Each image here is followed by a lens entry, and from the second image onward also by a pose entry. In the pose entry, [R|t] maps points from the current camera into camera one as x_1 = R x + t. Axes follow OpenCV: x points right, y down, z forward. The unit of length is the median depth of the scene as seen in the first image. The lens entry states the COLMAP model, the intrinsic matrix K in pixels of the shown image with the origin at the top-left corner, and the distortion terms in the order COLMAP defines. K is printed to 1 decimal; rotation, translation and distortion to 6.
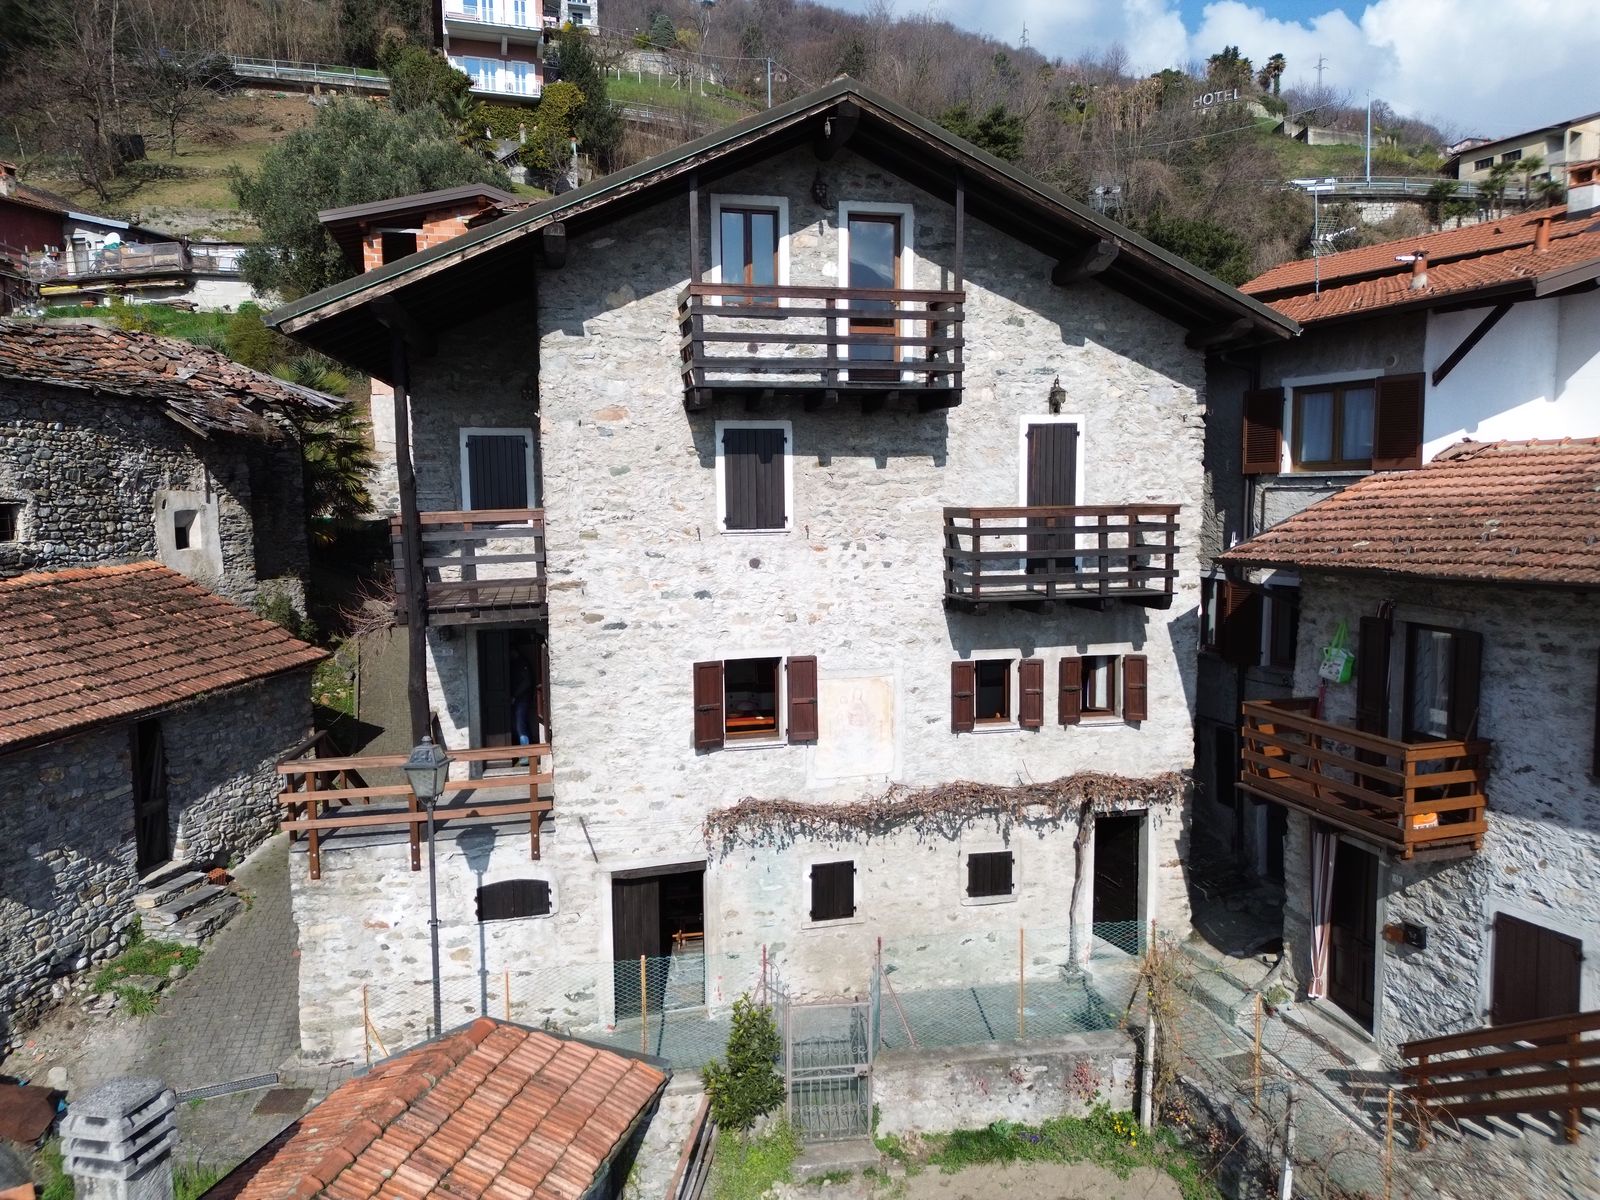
lens RADIAL K [[1120.8, 0, 839.3], [0, 1120.8, 590.5], [0, 0, 1]] dist [0.045012, -0.027232]
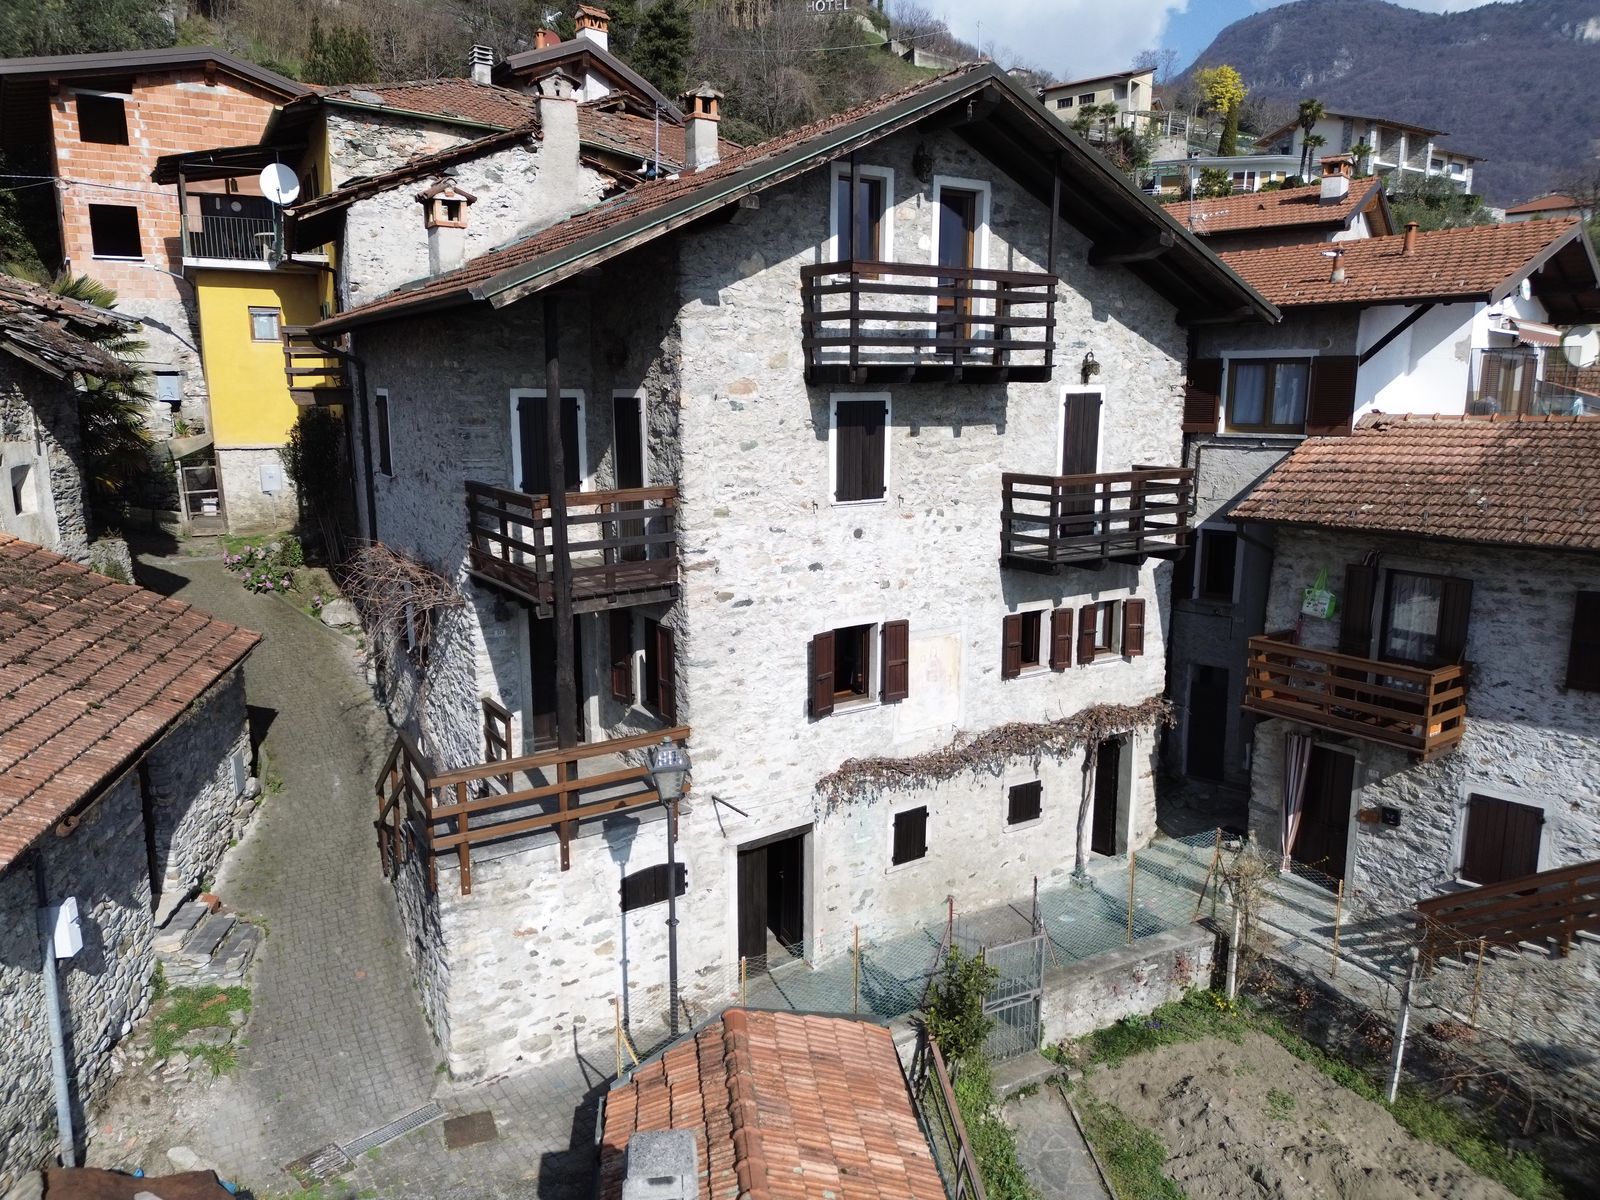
lens RADIAL K [[1120.8, 0, 836.8], [0, 1120.8, 588.8], [0, 0, 1]] dist [0.045012, -0.027232]
pose [[0.937885, -0.047949, 0.343616, -0.436732], [0.017508, 0.995683, 0.091153, -0.065798], [-0.346503, -0.079475, 0.934676, 0.047276]]
